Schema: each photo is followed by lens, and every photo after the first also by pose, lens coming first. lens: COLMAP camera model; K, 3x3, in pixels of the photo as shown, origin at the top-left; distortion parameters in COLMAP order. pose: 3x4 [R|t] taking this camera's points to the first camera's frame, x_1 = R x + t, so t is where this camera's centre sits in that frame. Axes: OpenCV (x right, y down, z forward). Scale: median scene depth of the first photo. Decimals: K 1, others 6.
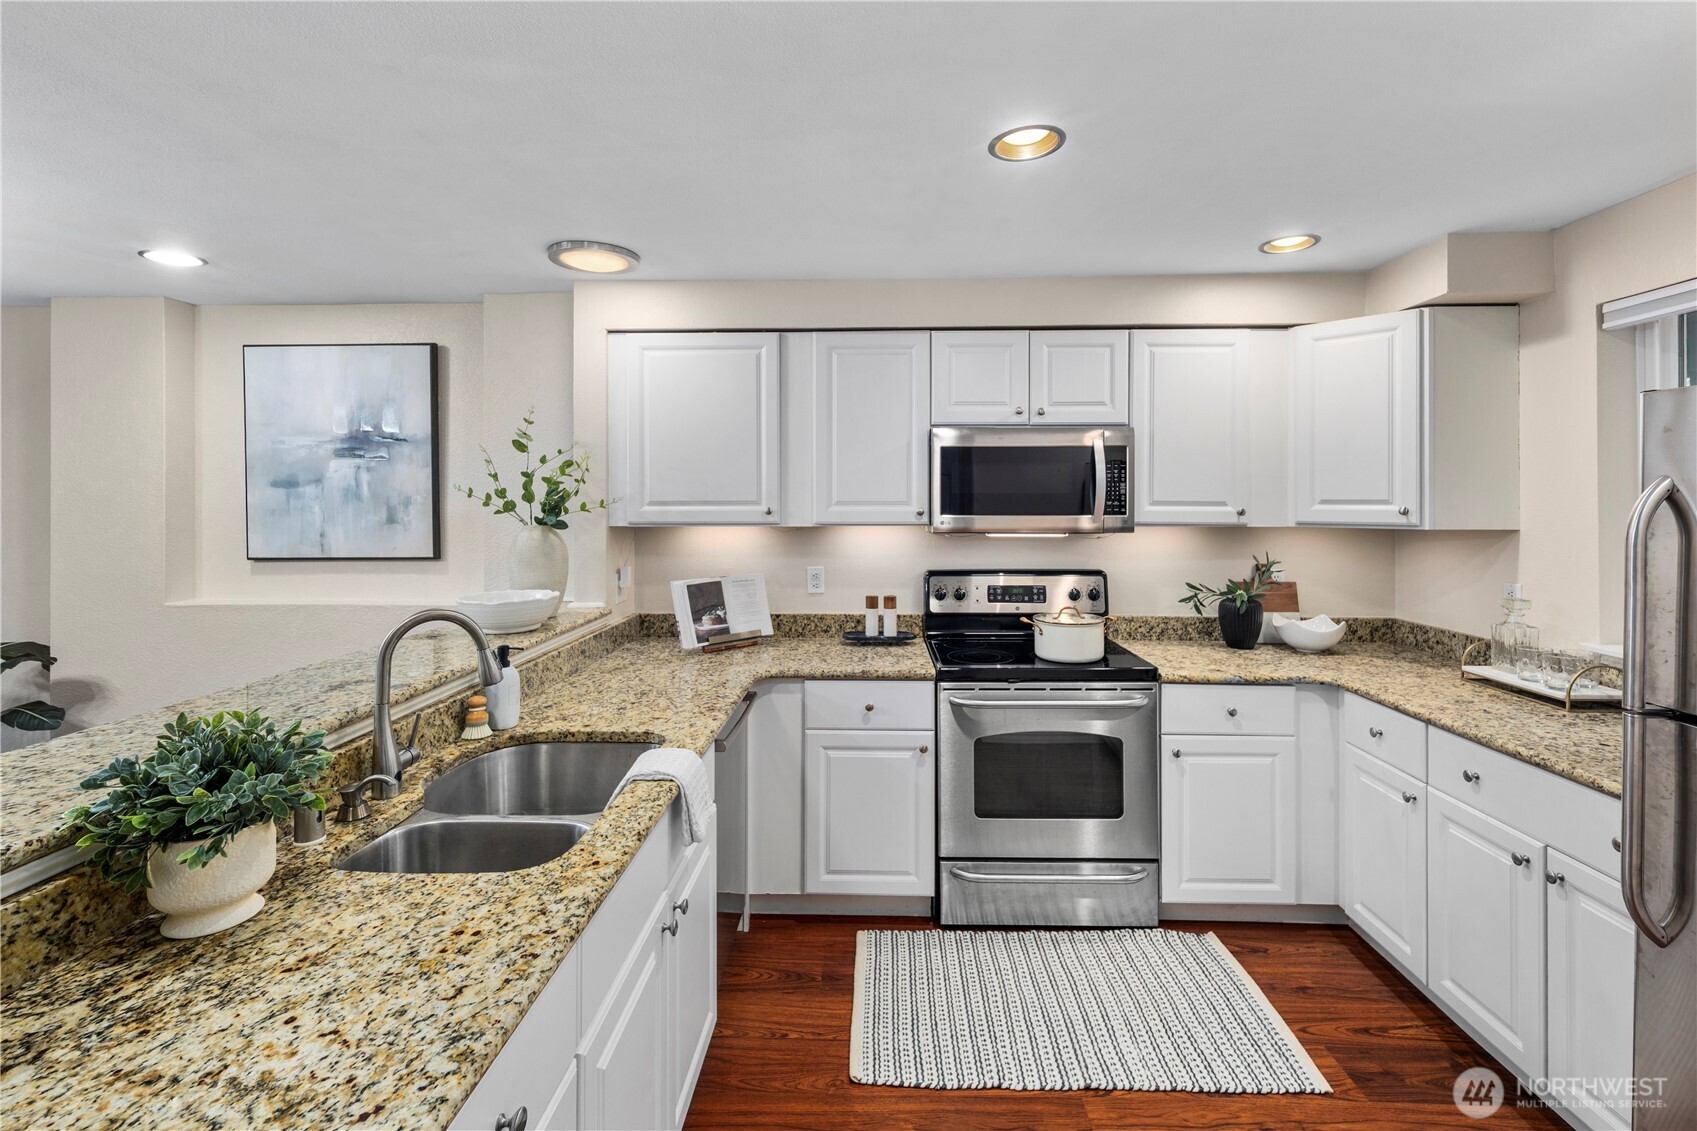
lens RADIAL K [[738.6, 0, 838.1], [0, 738.6, 504.4], [0, 0, 1]] dist [0.006567, -0.004275]
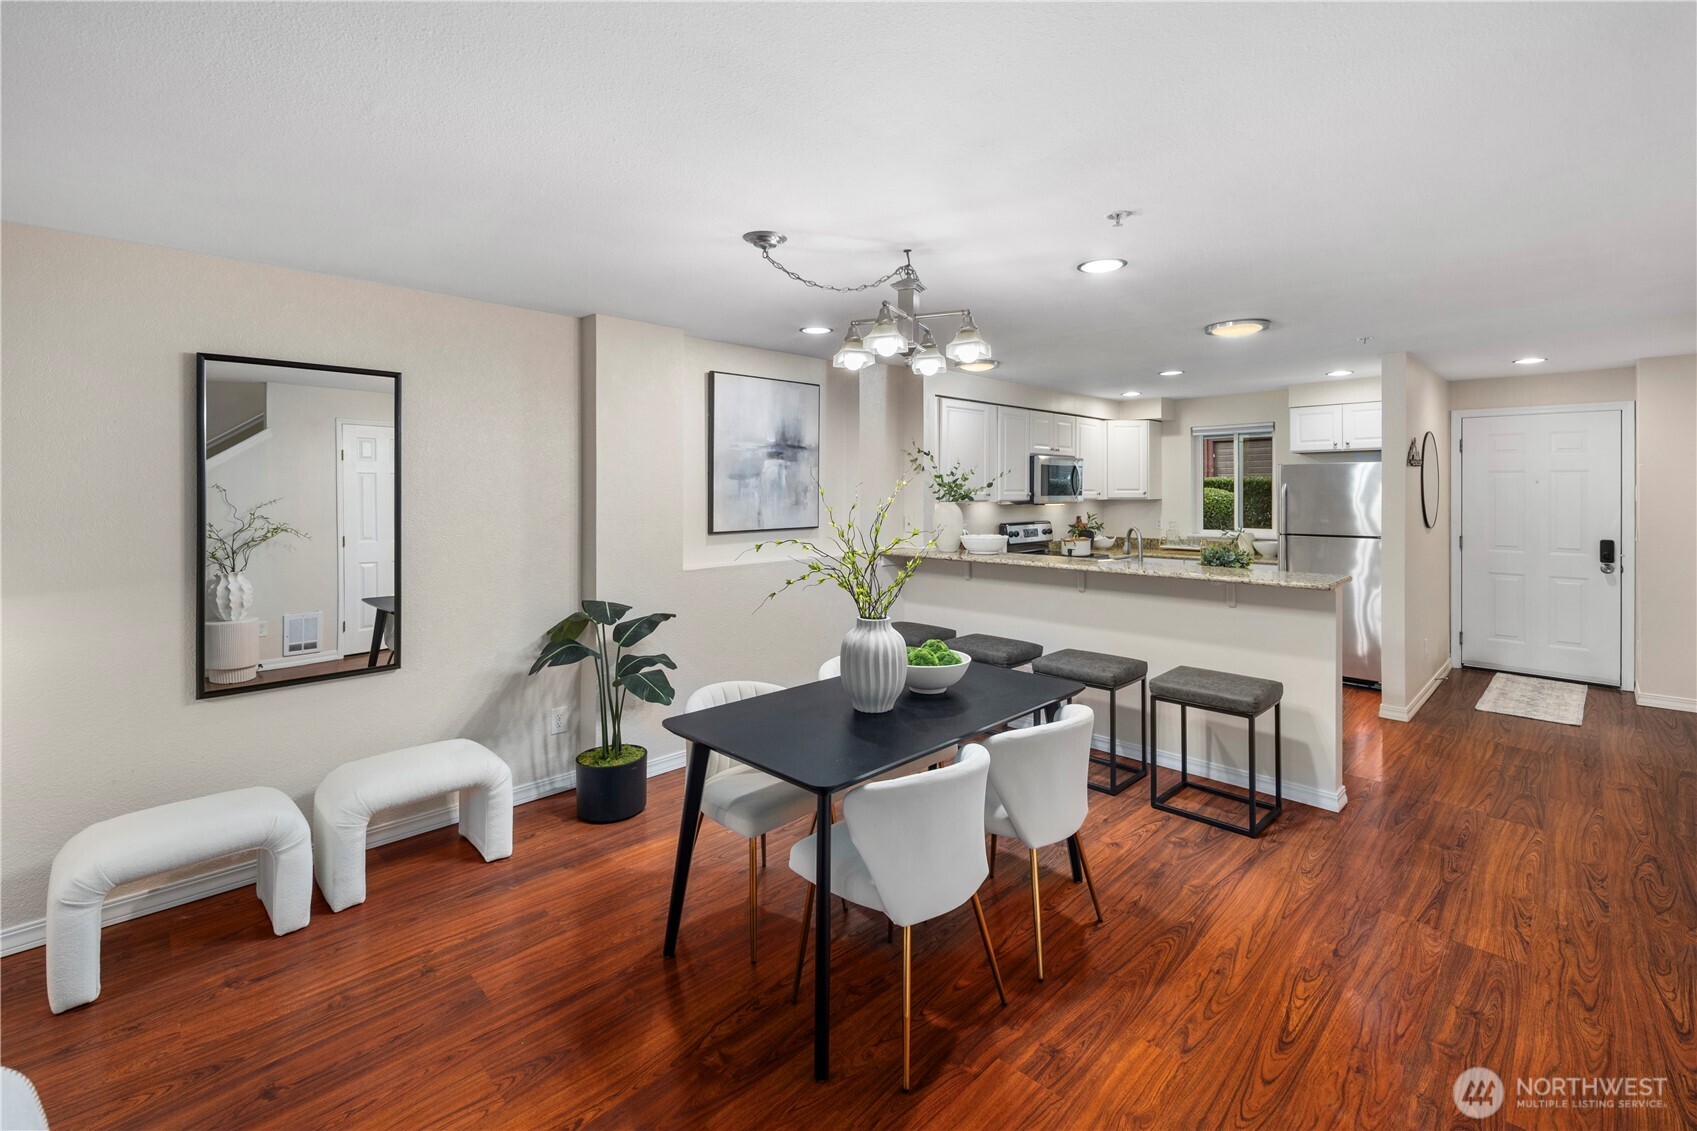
lens RADIAL K [[738.6, 0, 854.3], [0, 738.6, 487.8], [0, 0, 1]] dist [0.006567, -0.004275]
pose [[0.686793, 0.001387, 0.726852, -1.769753], [0.000552, 0.999997, -0.002430, -0.003844], [-0.726853, 0.002070, 0.686790, -0.098099]]
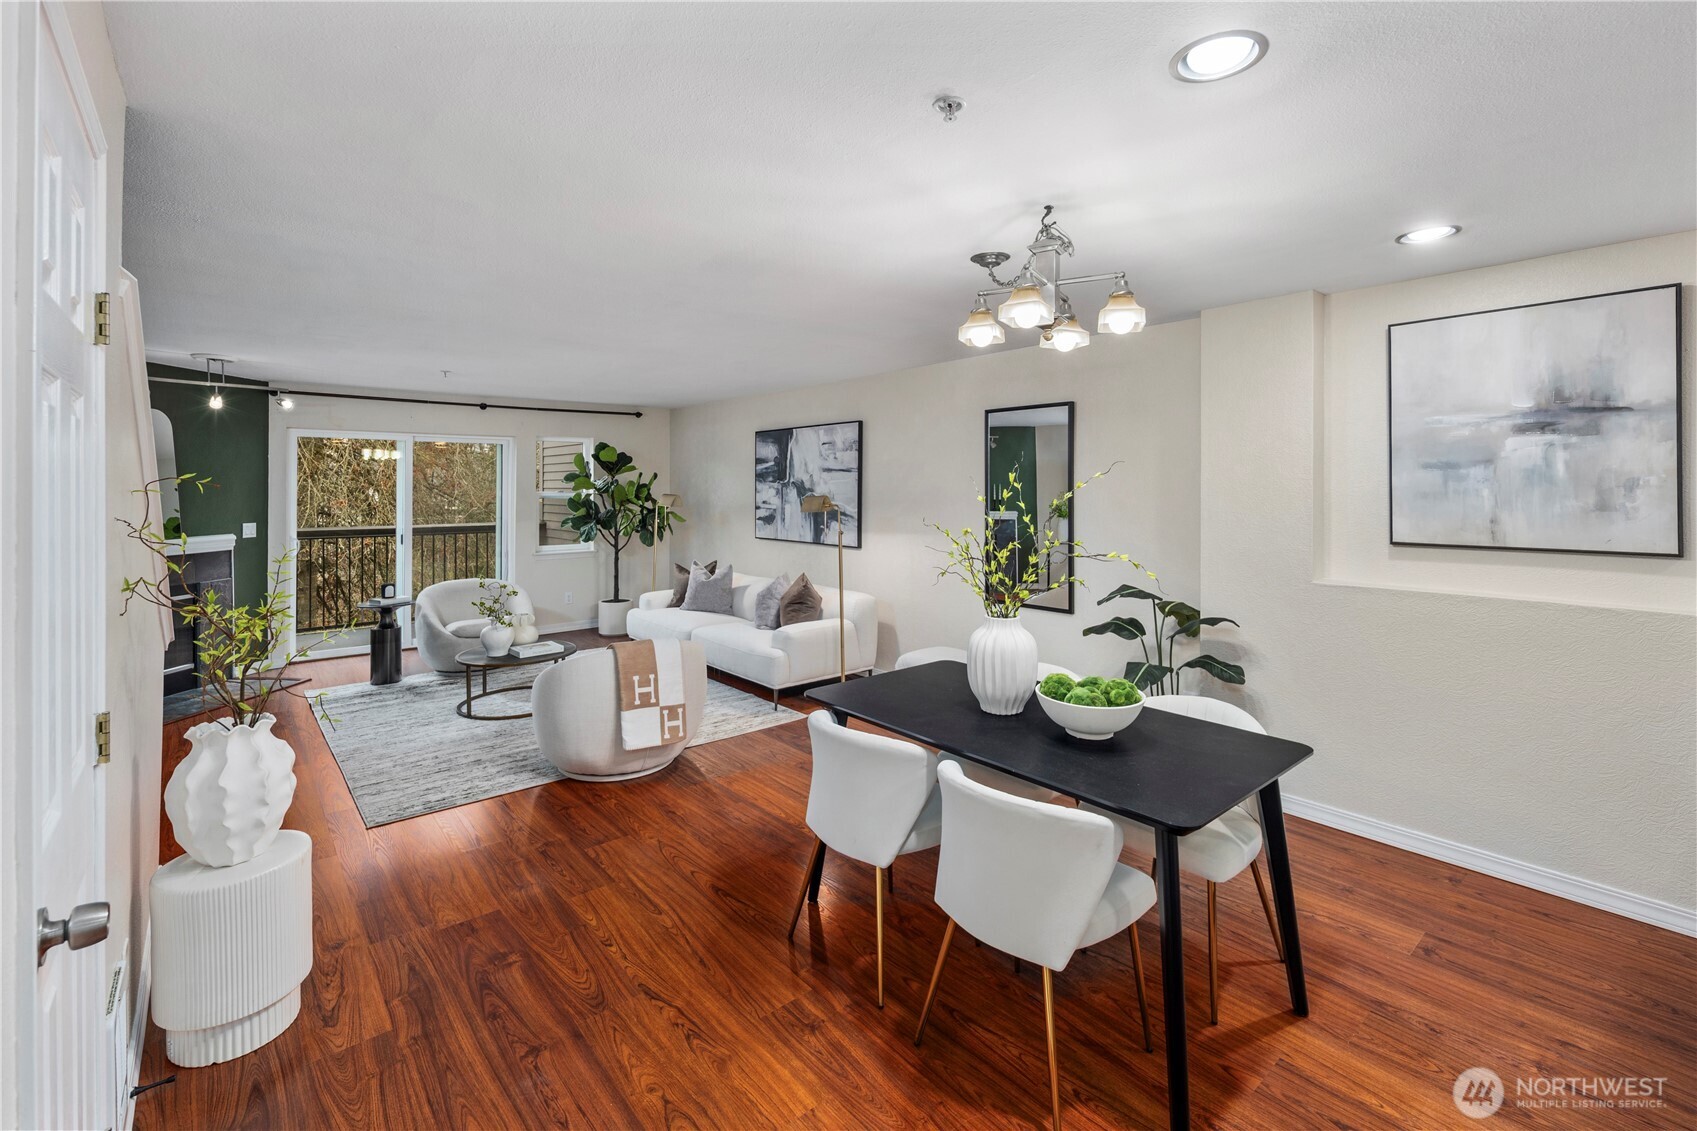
lens RADIAL K [[738.6, 0, 857.3], [0, 738.6, 488.0], [0, 0, 1]] dist [0.006567, -0.004275]
pose [[0.669300, 0.002729, -0.742987, -0.608240], [-0.000153, 0.999994, 0.003535, -0.002321], [0.742992, -0.002252, 0.669296, -0.200370]]
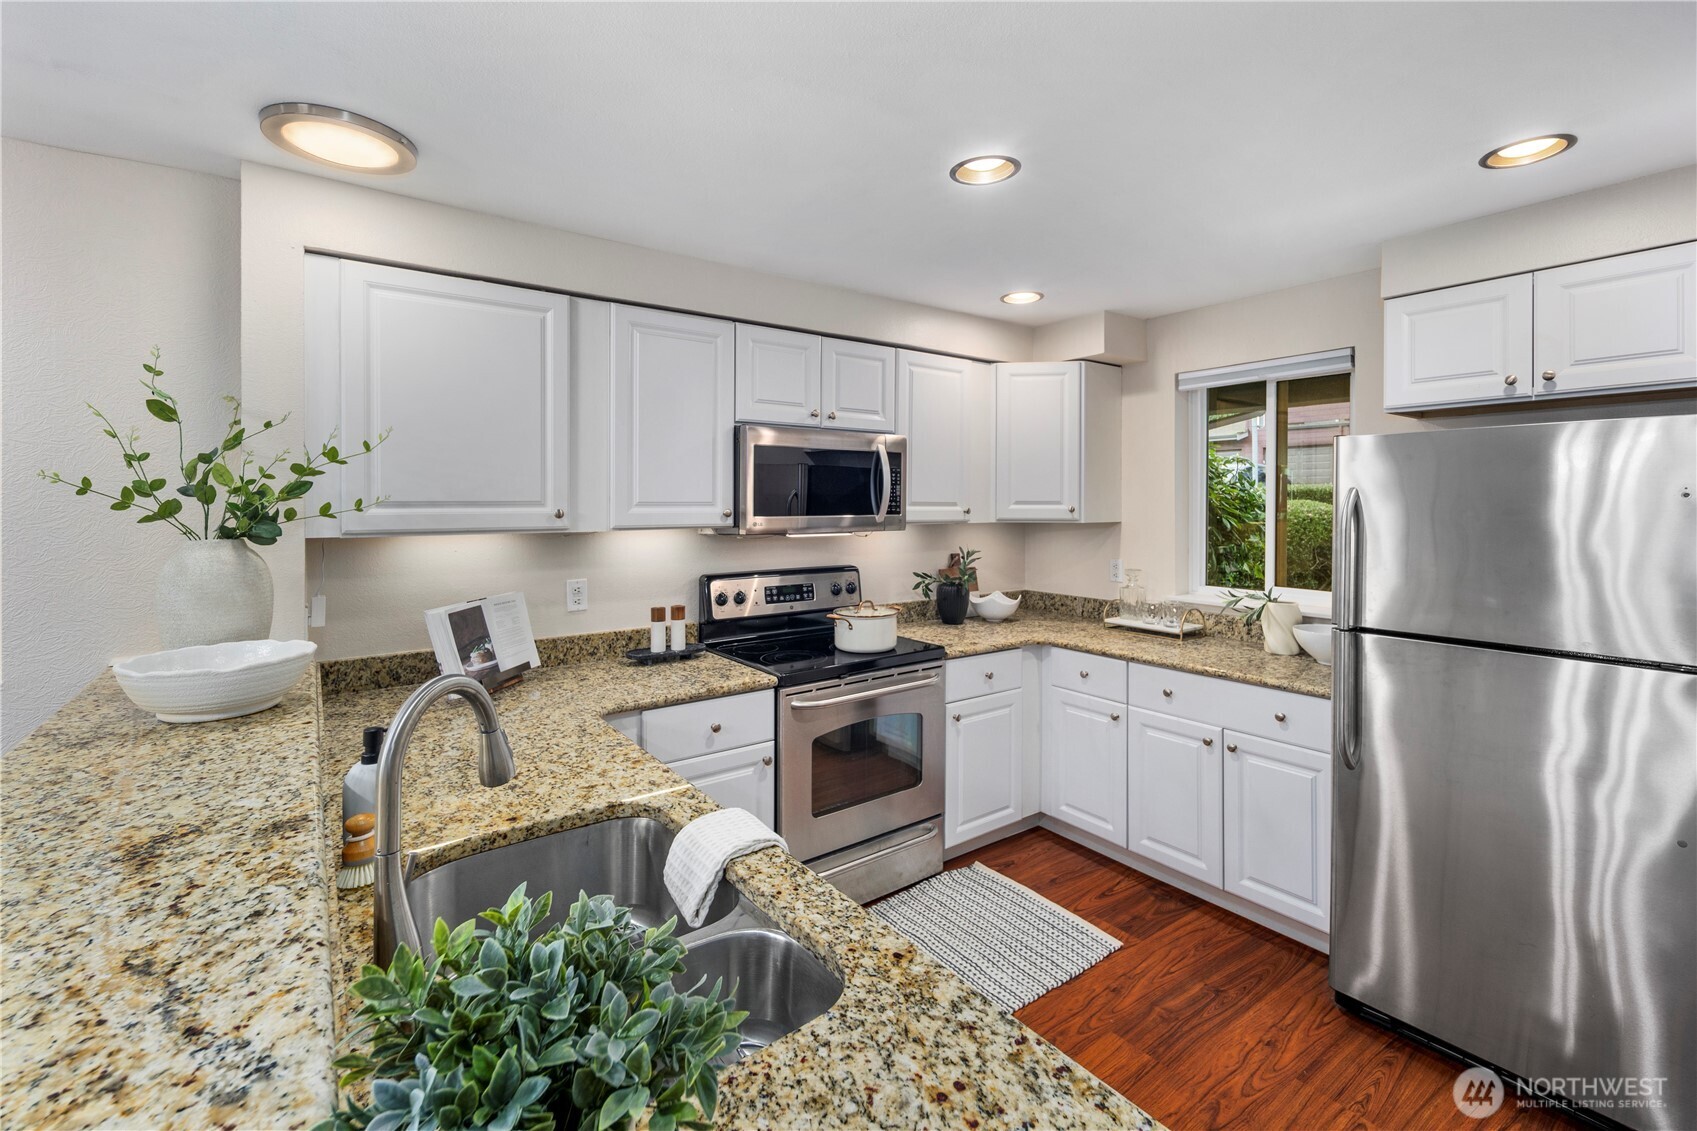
lens RADIAL K [[738.6, 0, 846.8], [0, 738.6, 509.0], [0, 0, 1]] dist [0.006567, -0.004275]
pose [[0.788351, -0.004857, 0.615206, -0.349511], [0.001010, 0.999978, 0.006601, -0.001213], [-0.615225, -0.004583, 0.788338, 0.165316]]
